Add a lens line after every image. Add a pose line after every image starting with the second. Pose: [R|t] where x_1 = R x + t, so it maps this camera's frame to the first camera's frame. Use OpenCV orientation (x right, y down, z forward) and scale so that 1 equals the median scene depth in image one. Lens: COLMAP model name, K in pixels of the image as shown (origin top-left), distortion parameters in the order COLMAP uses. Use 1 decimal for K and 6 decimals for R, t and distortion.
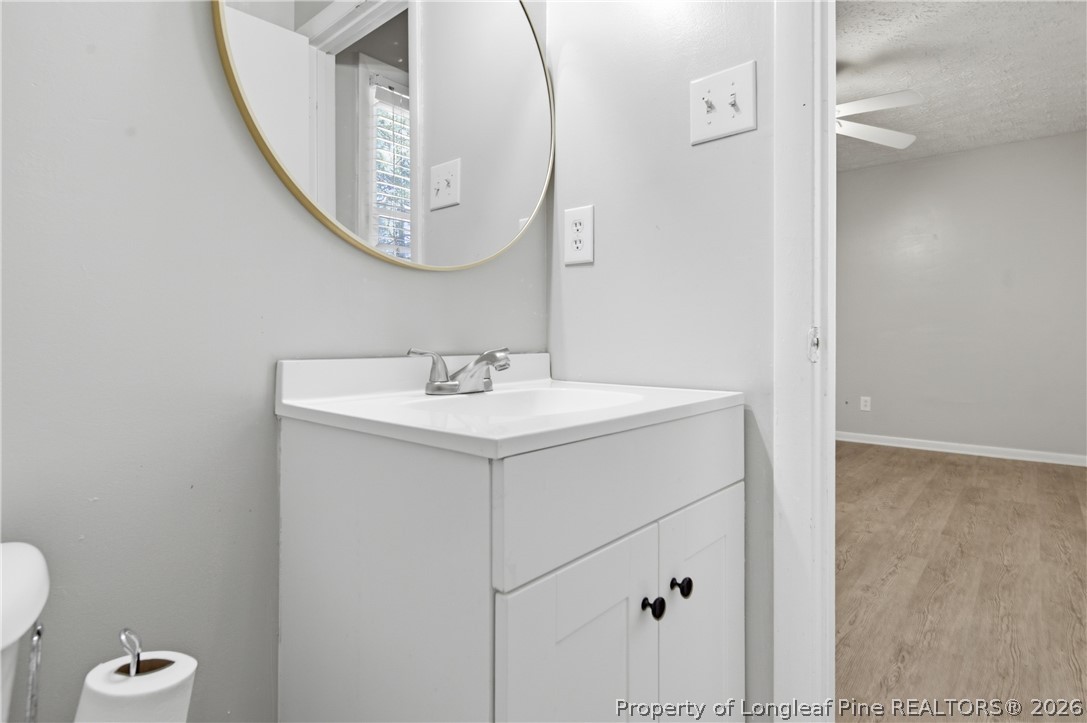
lens RADIAL K [[527.0, 0, 566.3], [0, 527.0, 325.9], [0, 0, 1]] dist [-0.003301, -0.002153]
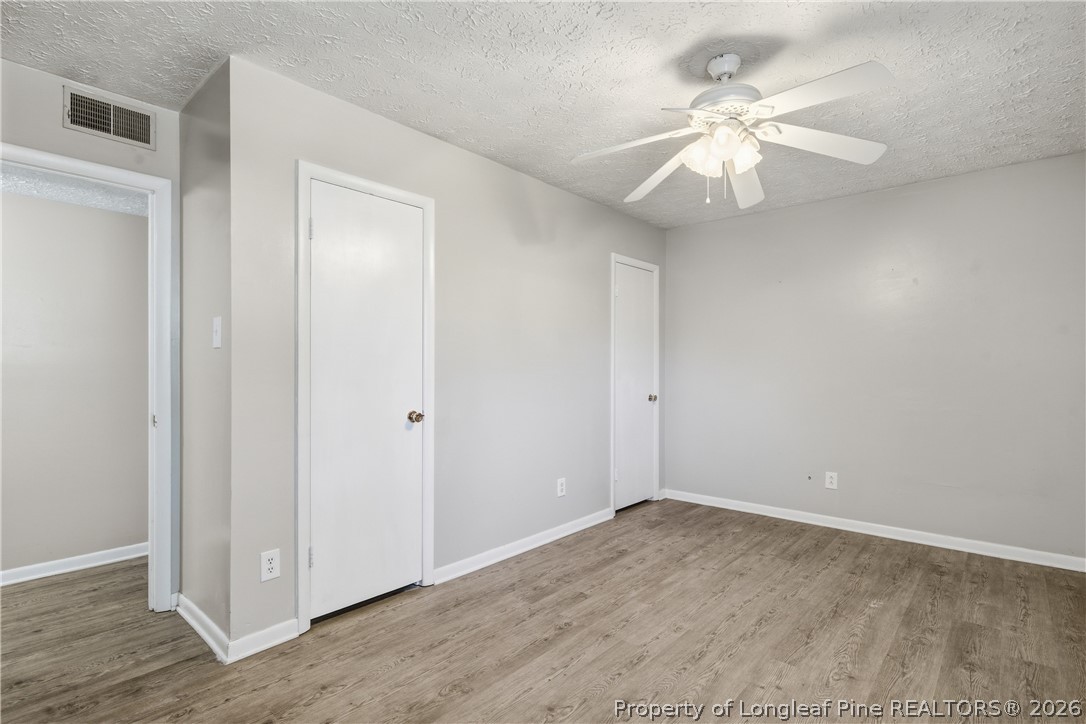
lens RADIAL K [[526.5, 0, 541.1], [0, 526.5, 365.5], [0, 0, 1]] dist [-0.003301, -0.002153]
pose [[0.999955, -0.000934, -0.009447, 0.164227], [0.000976, 0.999990, 0.004413, -0.055022], [0.009442, -0.004422, 0.999946, 0.229102]]
